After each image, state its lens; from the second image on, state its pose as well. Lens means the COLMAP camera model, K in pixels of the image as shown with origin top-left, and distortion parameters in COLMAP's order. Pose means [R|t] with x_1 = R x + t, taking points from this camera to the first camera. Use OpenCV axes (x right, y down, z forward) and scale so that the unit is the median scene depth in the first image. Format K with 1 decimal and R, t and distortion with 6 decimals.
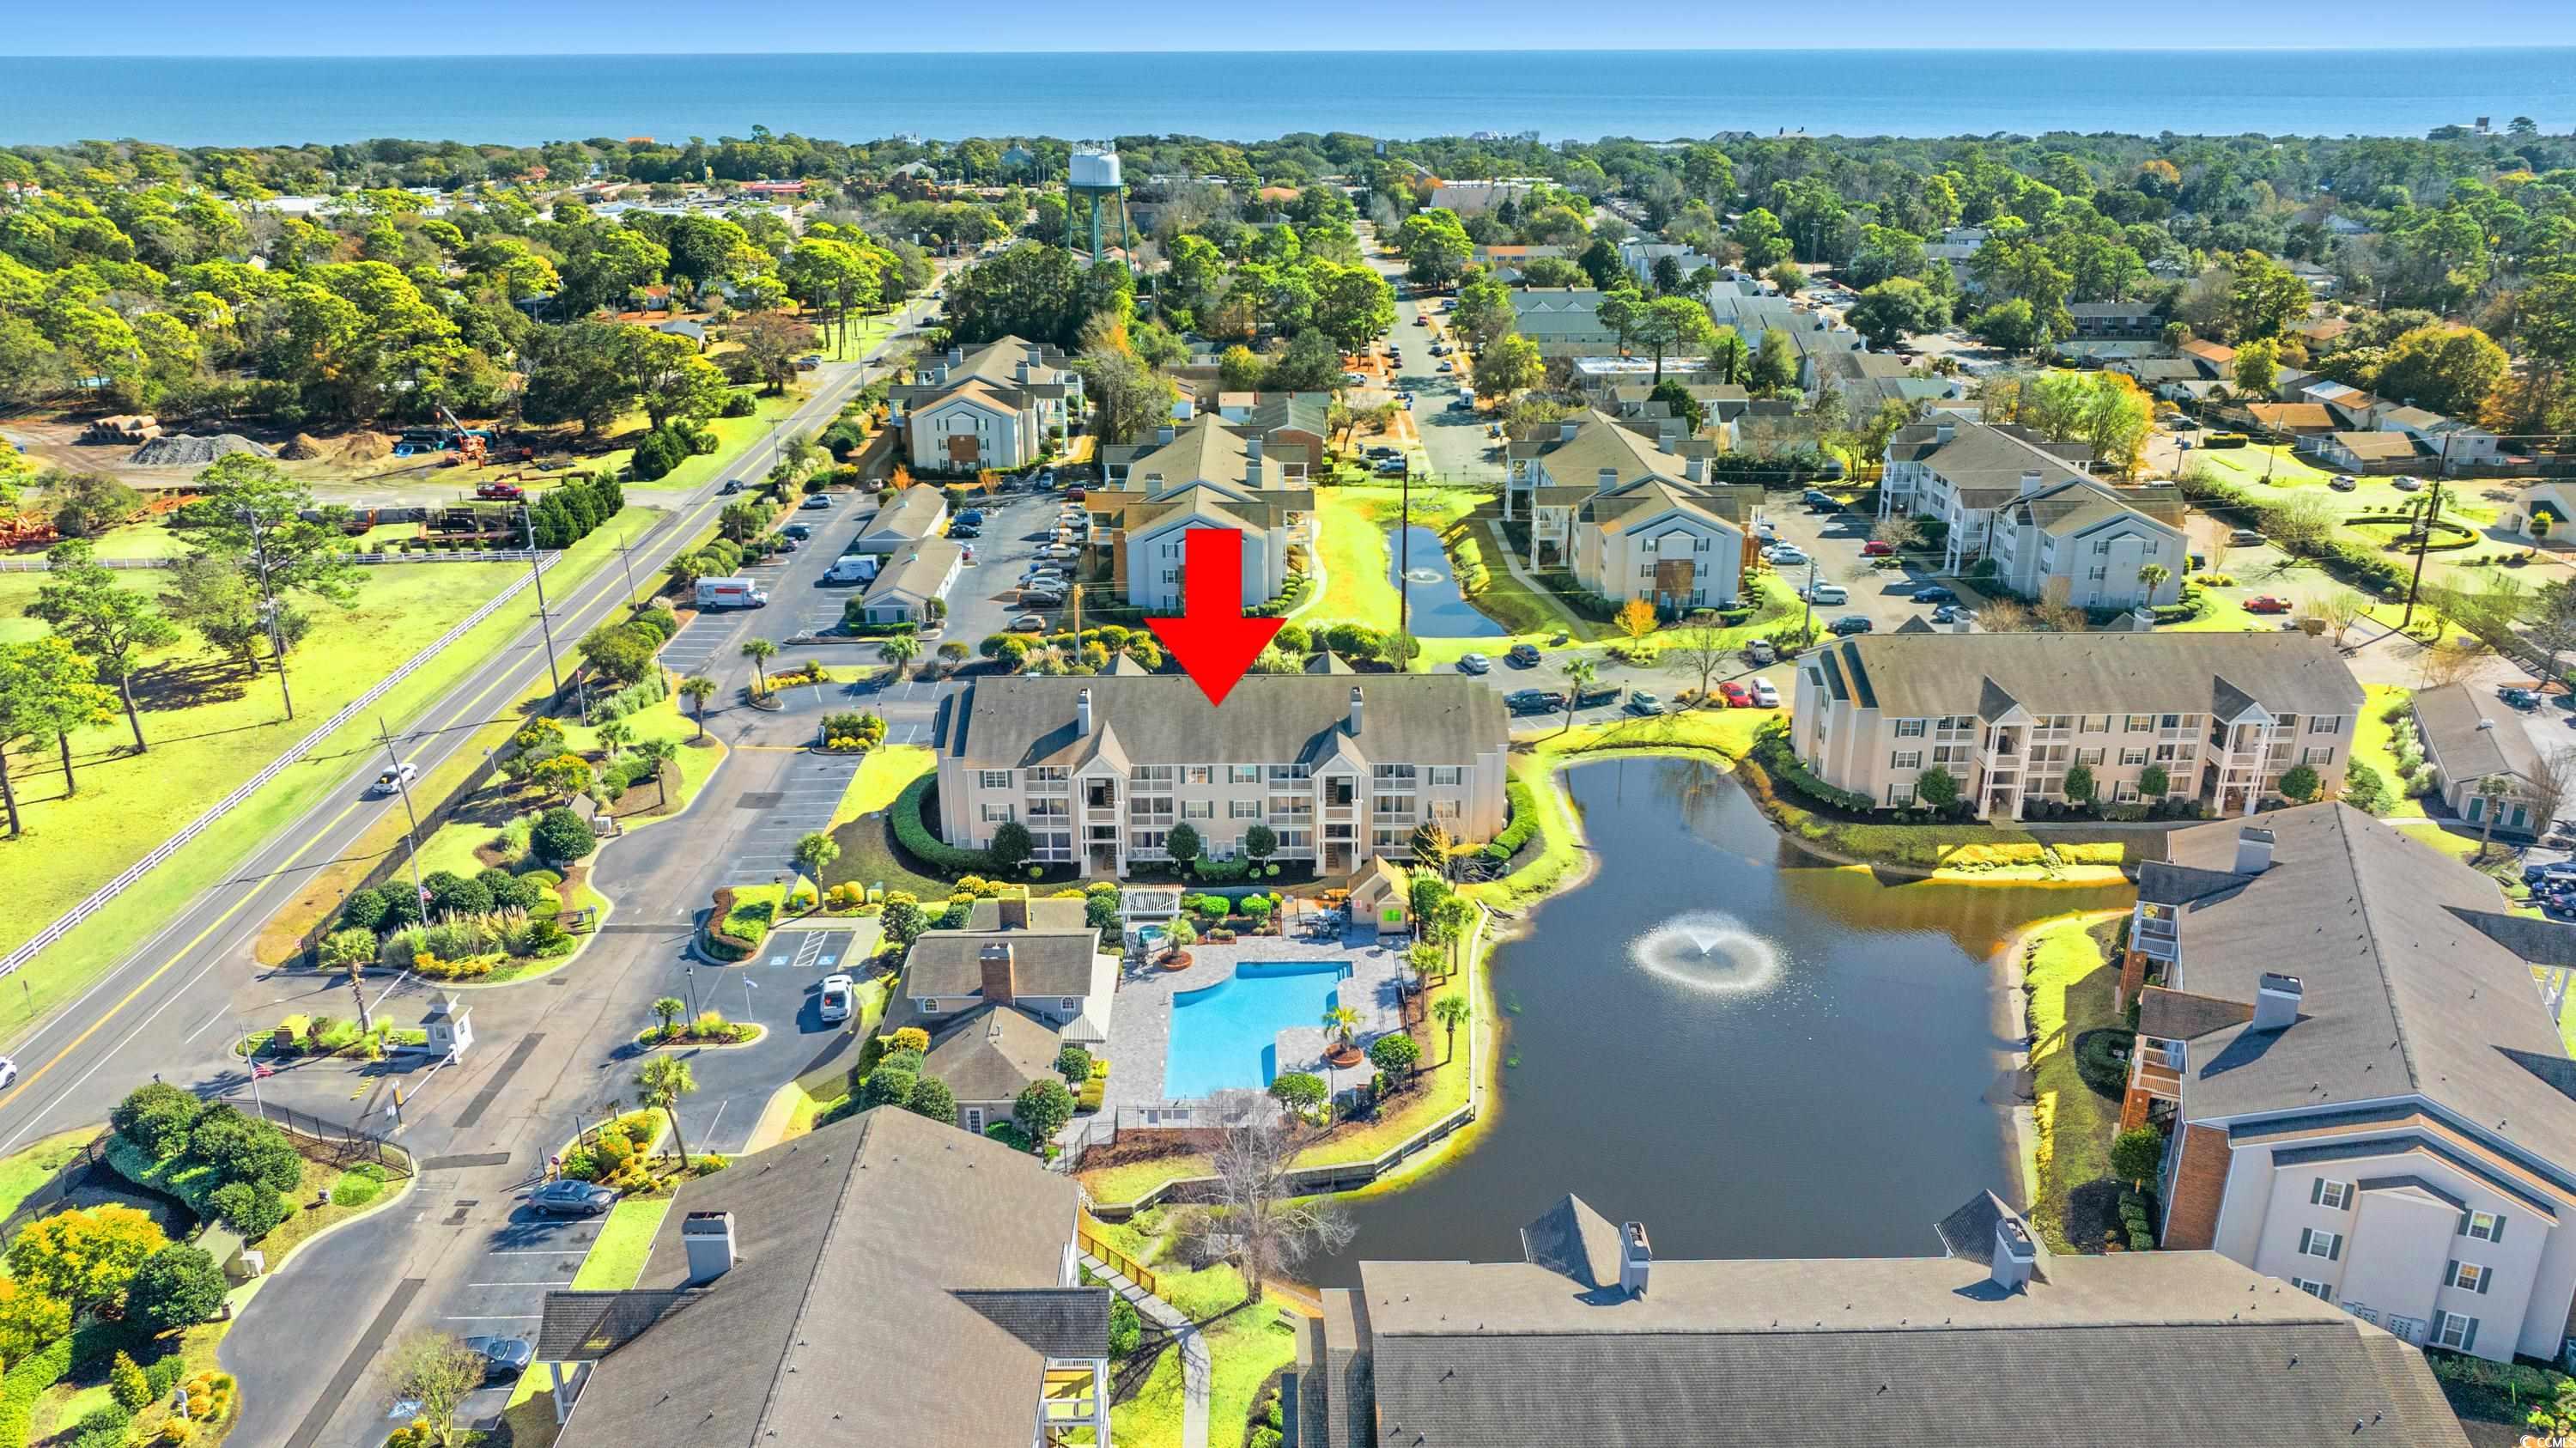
lens RADIAL K [[1817.3, 0, 1275.1], [0, 1817.3, 725.6], [0, 0, 1]] dist [-0.018989, 0.005828]
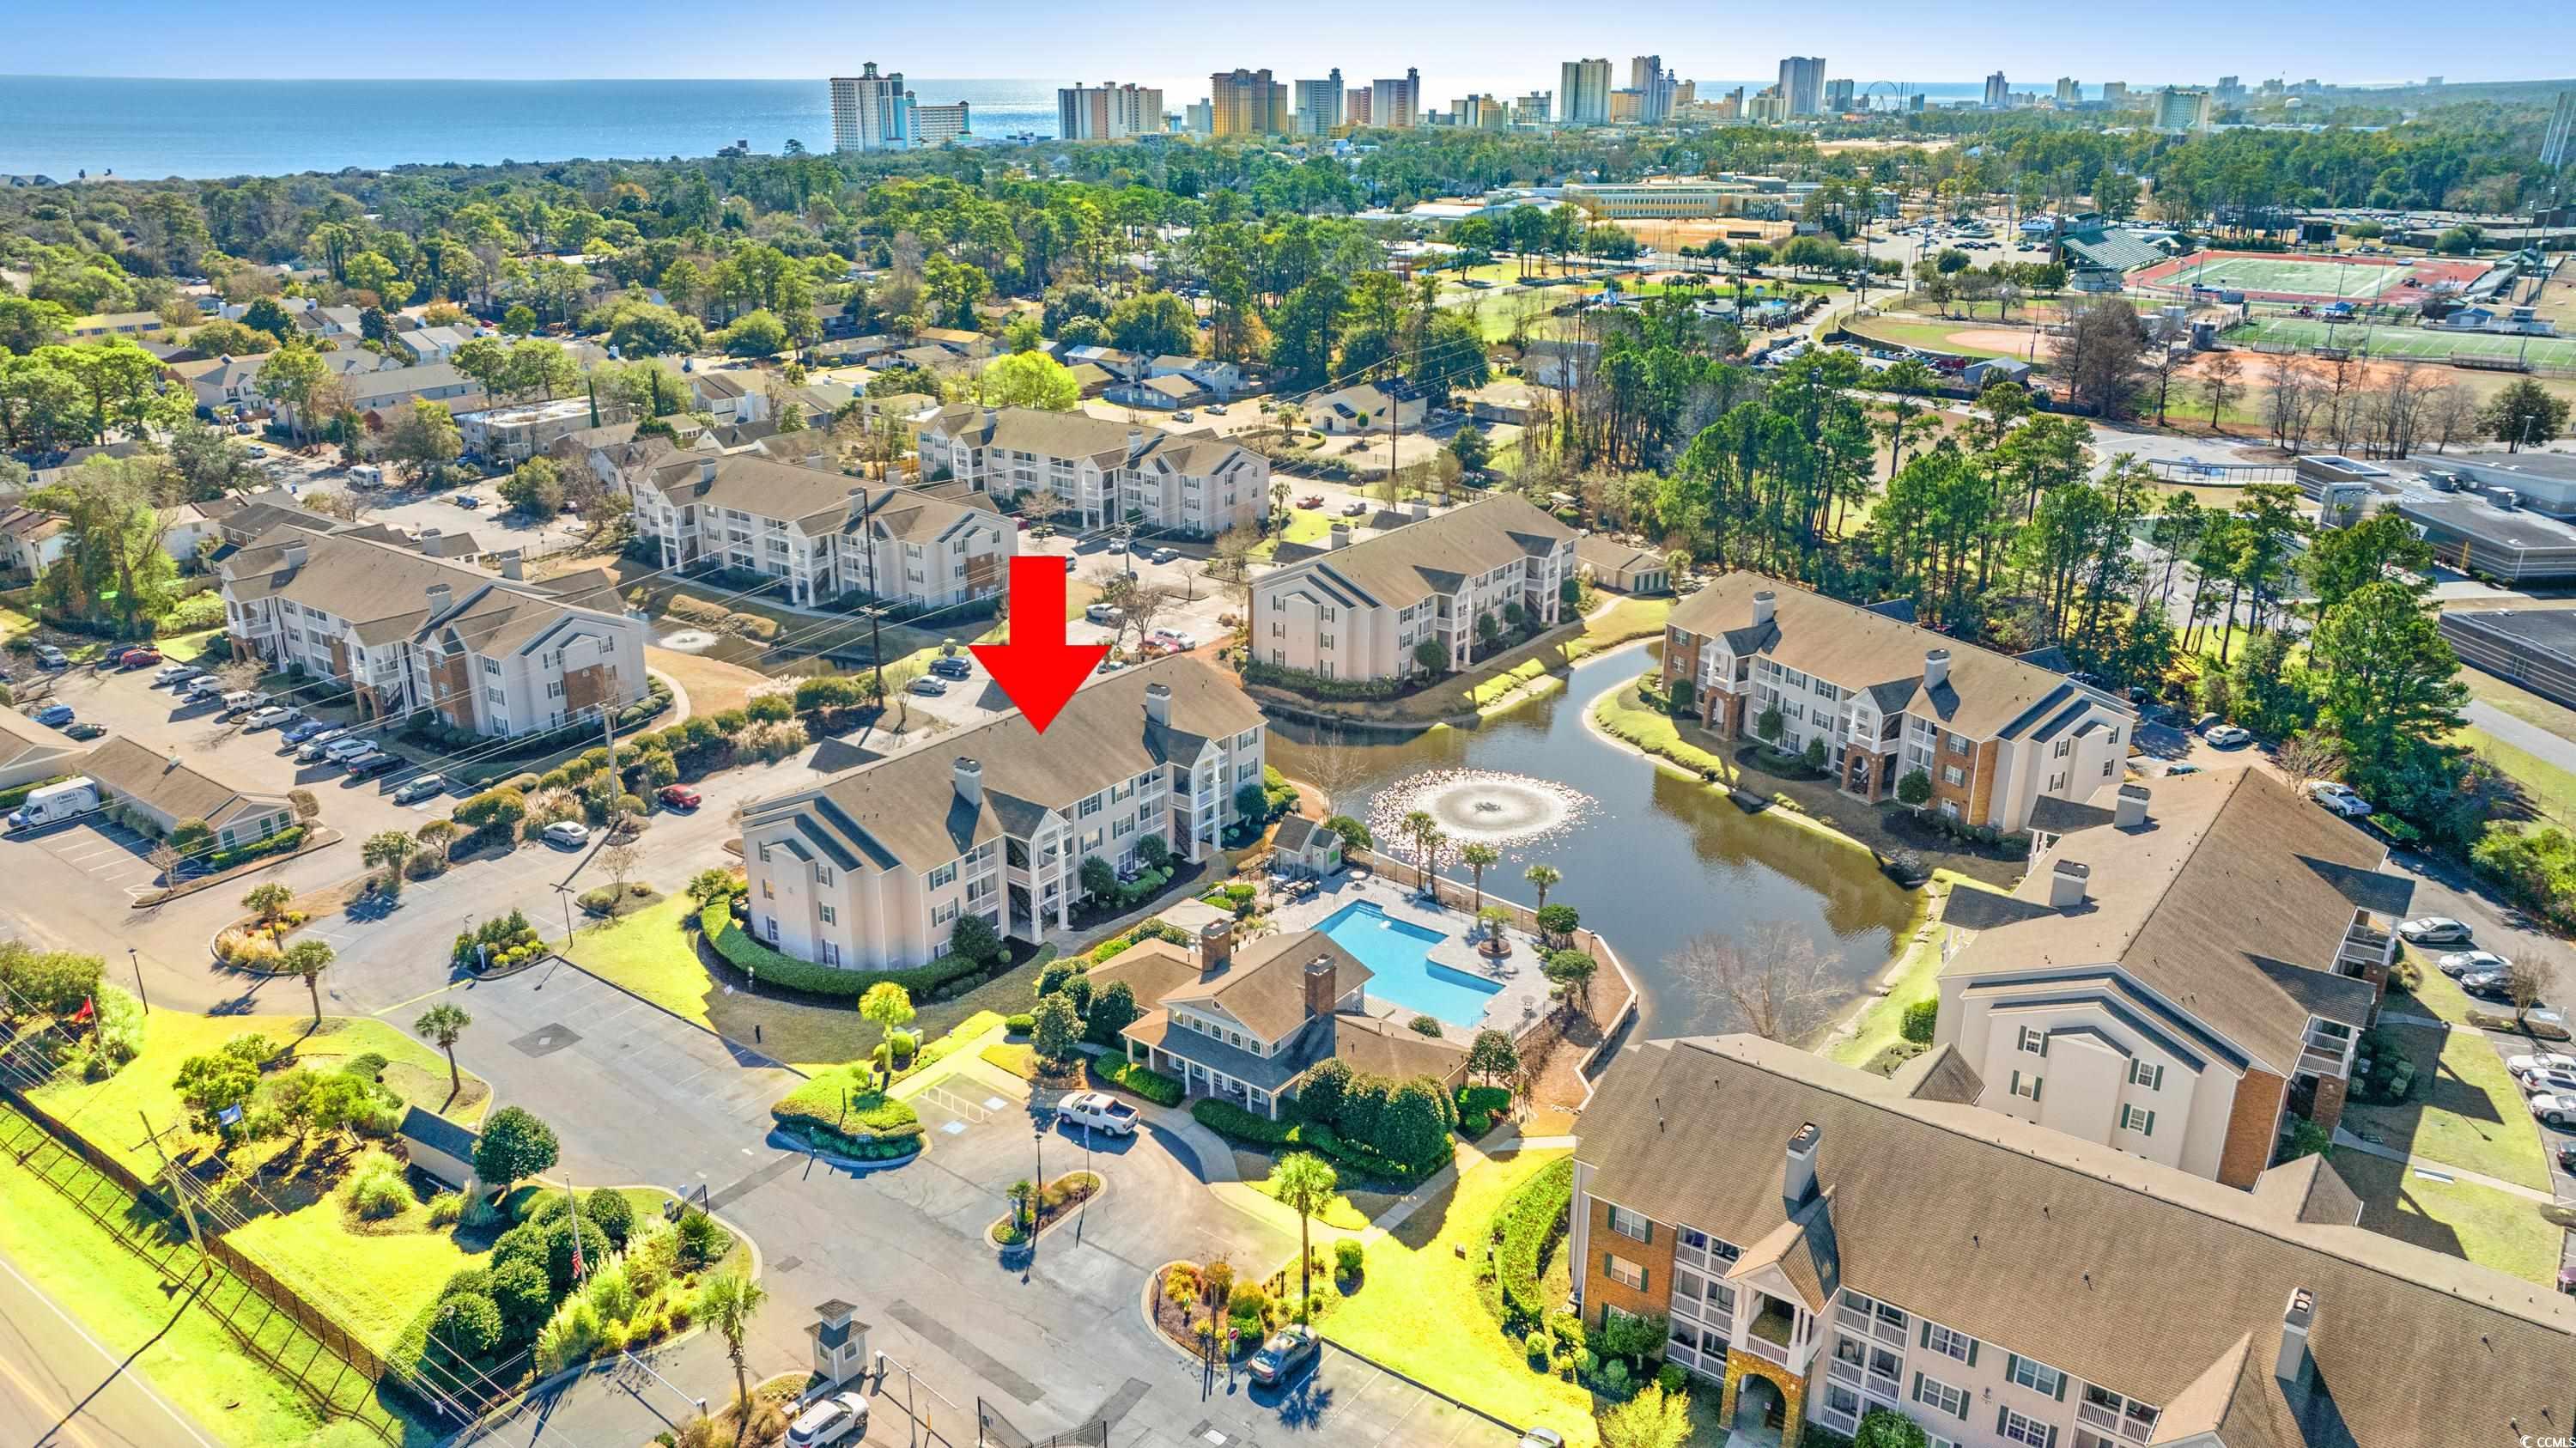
lens RADIAL K [[1817.3, 0, 1275.1], [0, 1817.3, 725.6], [0, 0, 1]] dist [-0.018989, 0.005828]
pose [[0.609049, -0.263191, 0.748191, -0.486503], [0.275644, 0.954774, 0.111478, -0.066269], [-0.743693, 0.138339, 0.654051, 0.188852]]
